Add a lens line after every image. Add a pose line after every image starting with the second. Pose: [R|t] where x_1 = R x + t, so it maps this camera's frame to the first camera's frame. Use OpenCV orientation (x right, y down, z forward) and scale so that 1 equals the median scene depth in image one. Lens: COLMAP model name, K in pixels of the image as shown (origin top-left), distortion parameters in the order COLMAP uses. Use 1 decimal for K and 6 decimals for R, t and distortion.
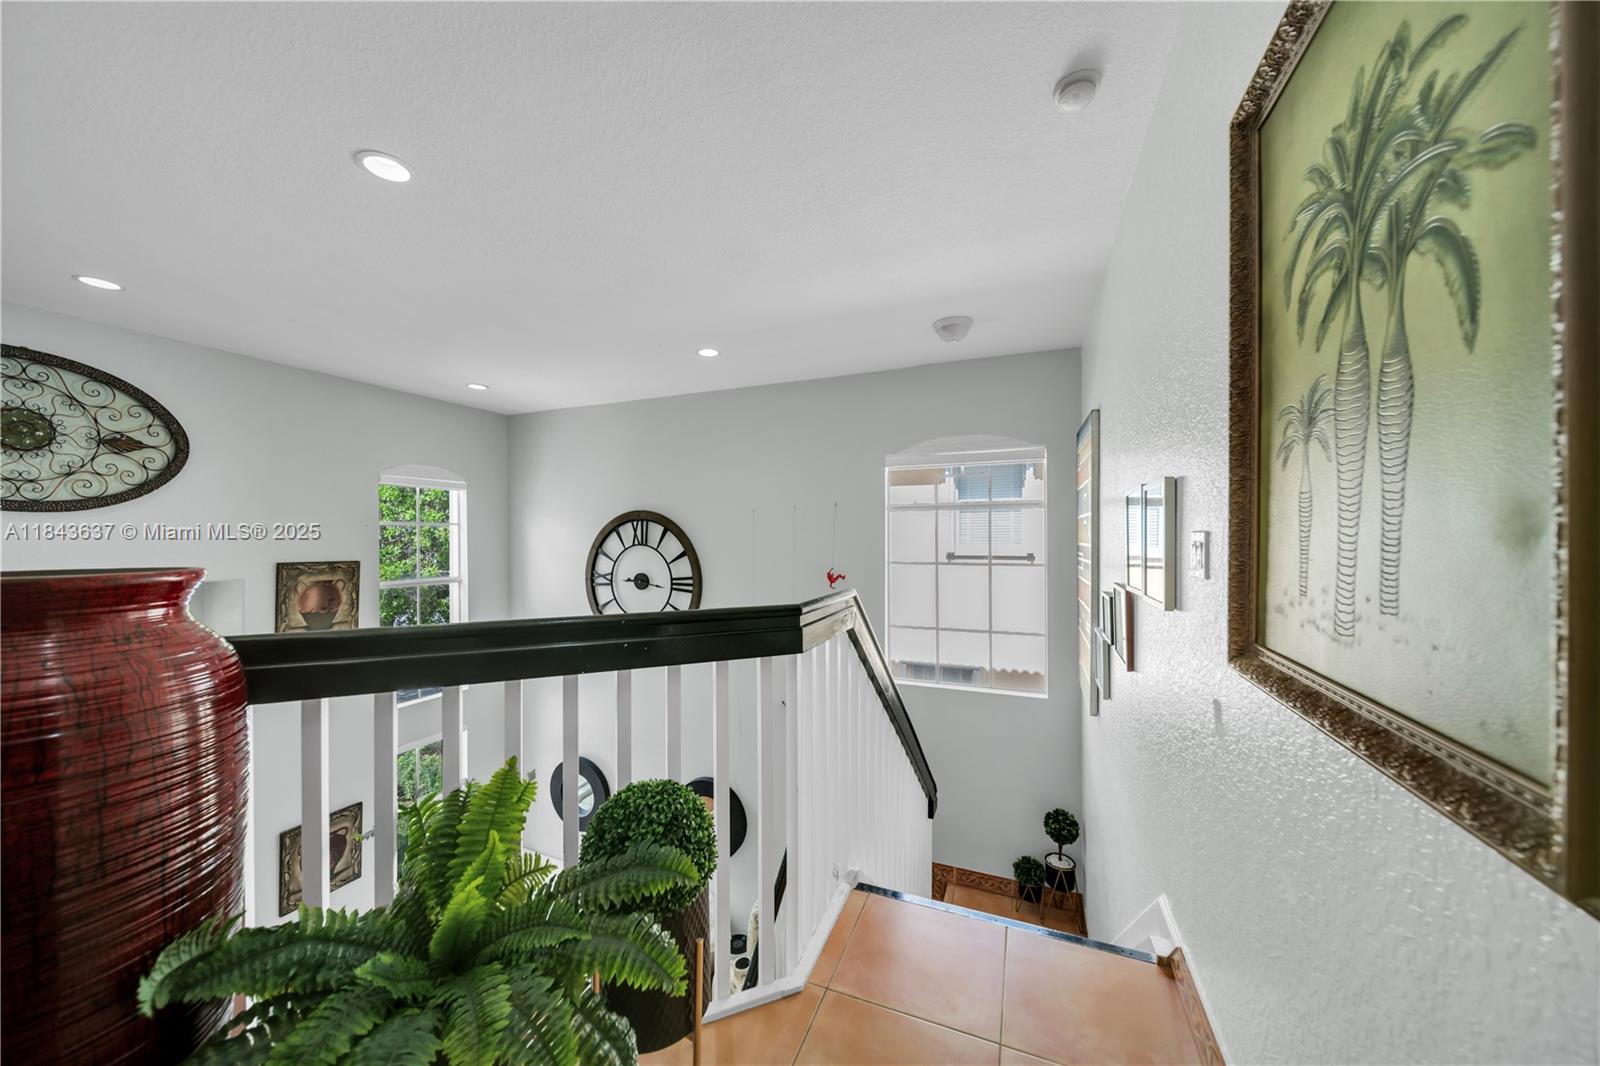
lens RADIAL K [[553.2, 0, 799.1], [0, 553.2, 534.0], [0, 0, 1]] dist [-0.000912, -0.000997]
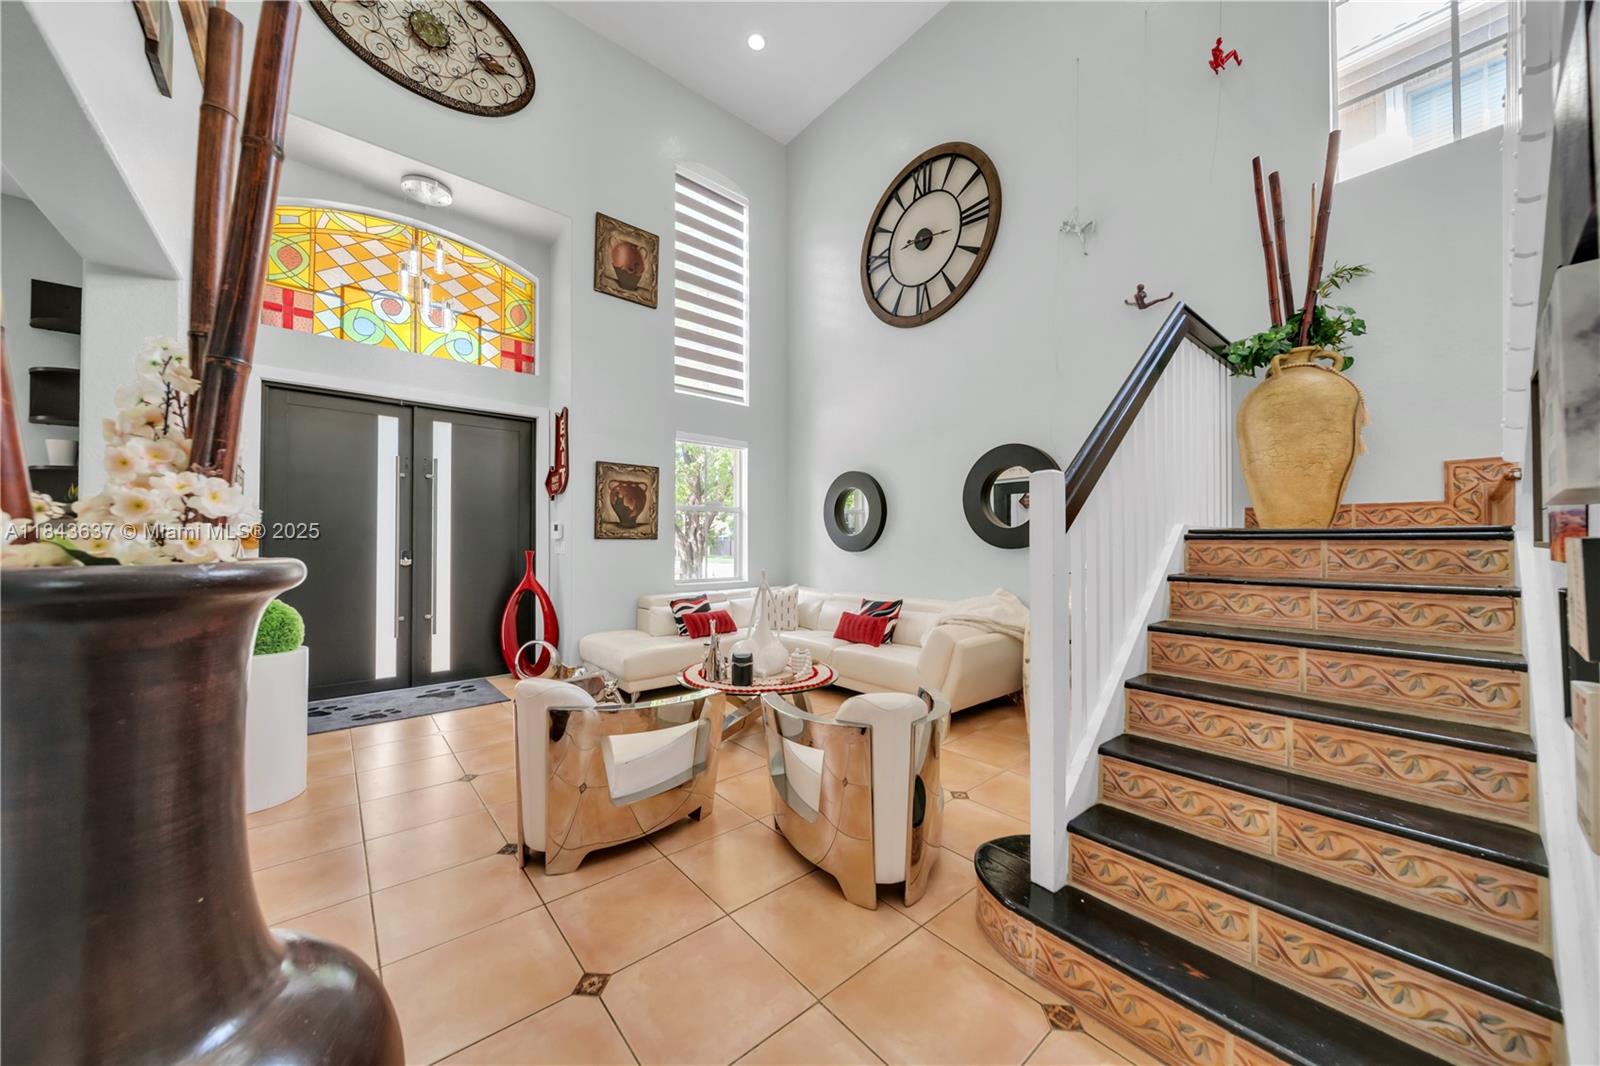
lens RADIAL K [[553.2, 0, 803.4], [0, 553.2, 533.9], [0, 0, 1]] dist [-0.000912, -0.000997]
pose [[0.896330, -0.001658, -0.443385, -0.086256], [-0.004094, 0.999919, -0.012016, 0.625204], [0.443369, 0.012586, 0.896251, 0.189724]]
